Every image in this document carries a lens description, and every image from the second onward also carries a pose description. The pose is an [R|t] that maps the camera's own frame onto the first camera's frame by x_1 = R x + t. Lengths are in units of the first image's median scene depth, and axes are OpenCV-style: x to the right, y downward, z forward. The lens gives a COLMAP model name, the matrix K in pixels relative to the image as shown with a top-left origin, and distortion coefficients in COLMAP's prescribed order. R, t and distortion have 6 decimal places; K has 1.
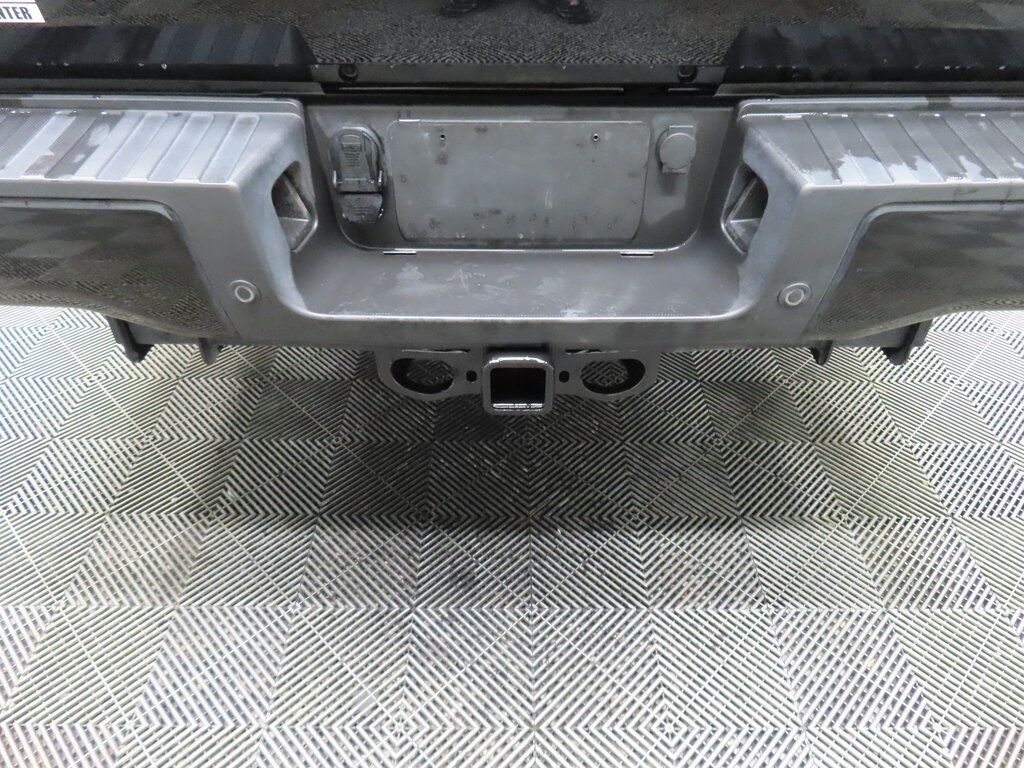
lens RADIAL K [[728.5, 0, 512.0], [0, 728.5, 384.0], [0, 0, 1]] dist [-0.009528, 0.002217]
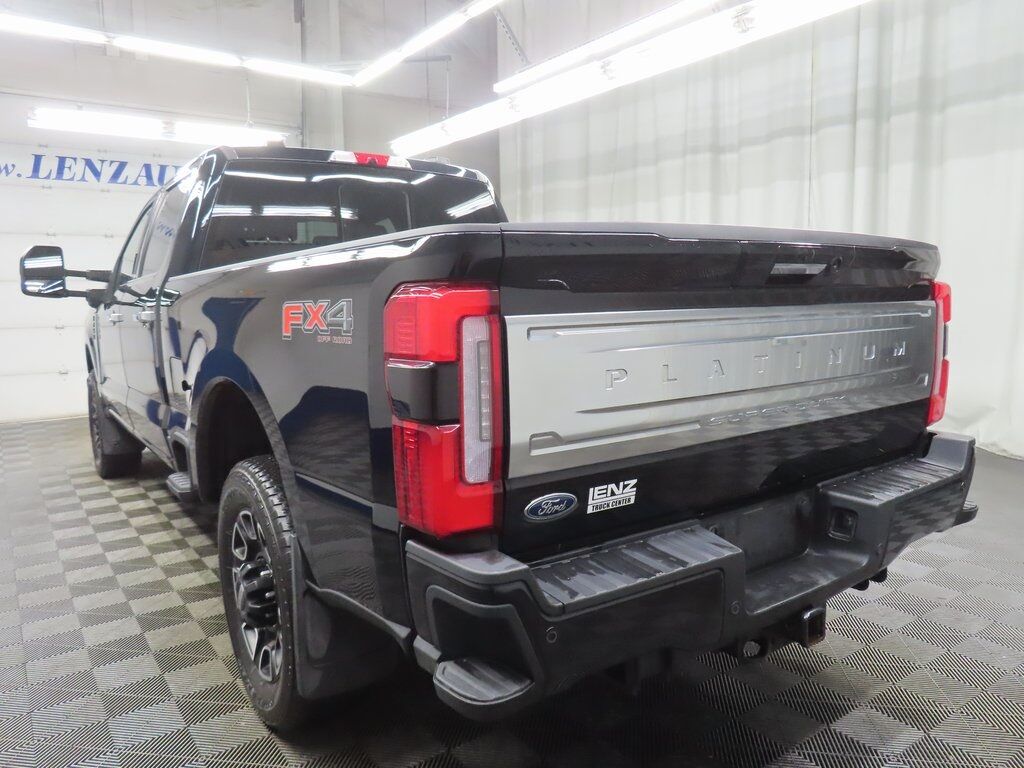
lens RADIAL K [[732.7, 0, 512.0], [0, 732.7, 384.0], [0, 0, 1]] dist [-0.009387, 0.002819]
pose [[0.812869, -0.088519, 0.575680, -1.934442], [0.392165, 0.813953, -0.428587, -0.005275], [-0.430639, 0.574147, 0.696351, -0.485158]]
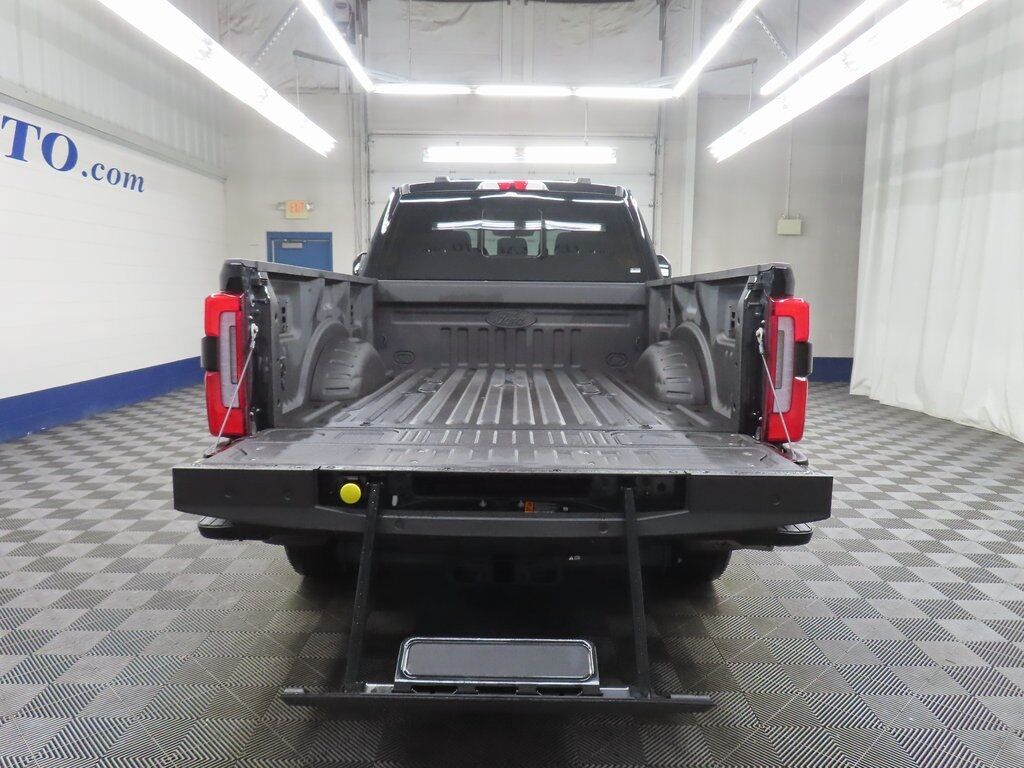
lens RADIAL K [[728.5, 0, 512.0], [0, 728.5, 384.0], [0, 0, 1]] dist [-0.009528, 0.002217]
pose [[0.999984, 0.005618, -0.000481, 0.036756], [-0.004978, 0.839471, -0.543382, 0.907878], [-0.002649, 0.543376, 0.839485, -1.621583]]
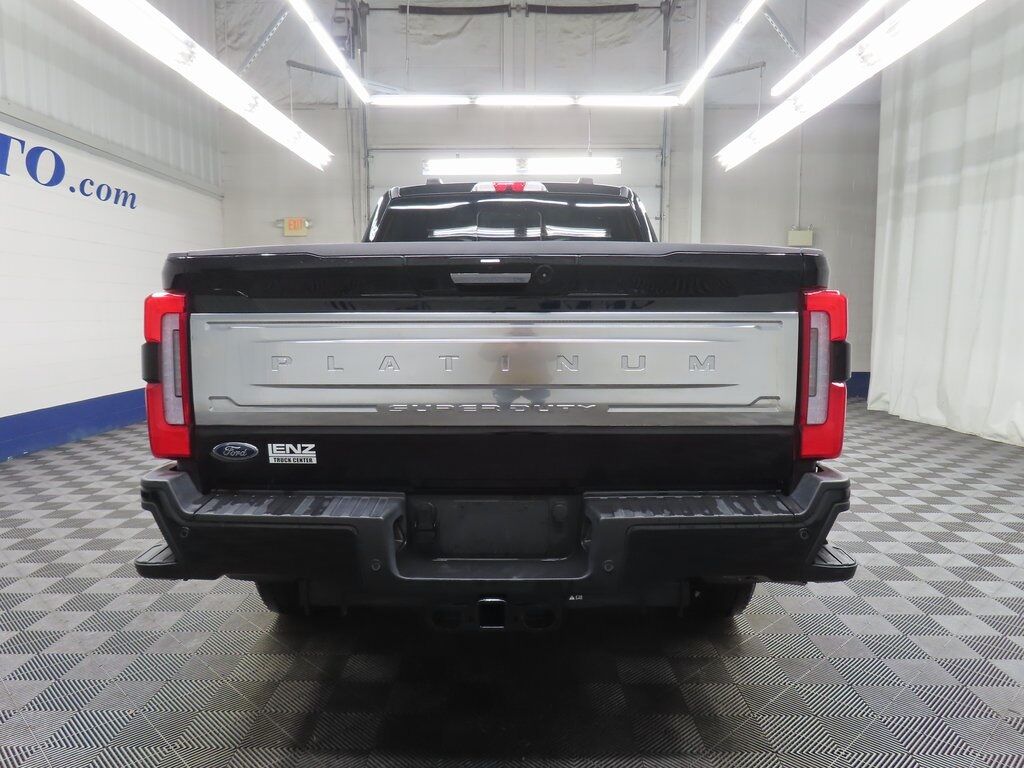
lens RADIAL K [[728.5, 0, 512.0], [0, 728.5, 384.0], [0, 0, 1]] dist [-0.009528, 0.002217]
pose [[0.999915, -0.004660, -0.012217, 0.105135], [-0.003087, 0.823790, -0.566887, 0.714462], [0.012706, 0.566876, 0.823705, -1.257662]]
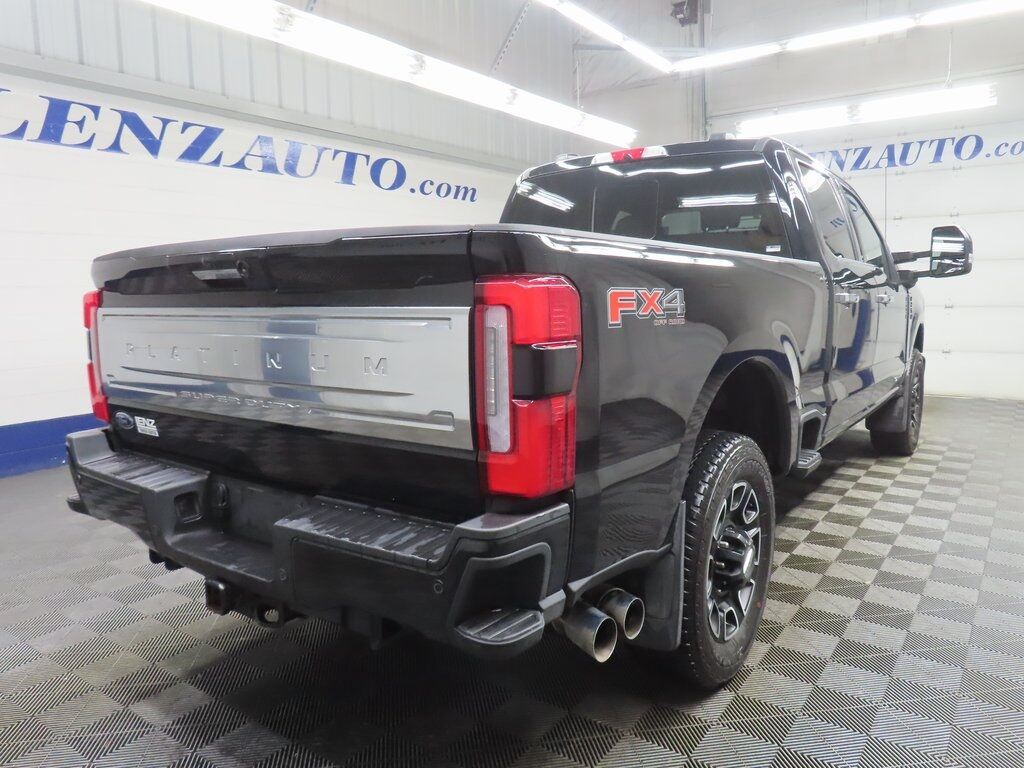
lens RADIAL K [[732.7, 0, 512.0], [0, 732.7, 384.0], [0, 0, 1]] dist [-0.009387, 0.002819]
pose [[0.812692, 0.058220, -0.579778, 2.183453], [-0.362189, 0.829906, -0.424353, 0.089225], [0.456456, 0.554857, 0.695544, -0.564885]]
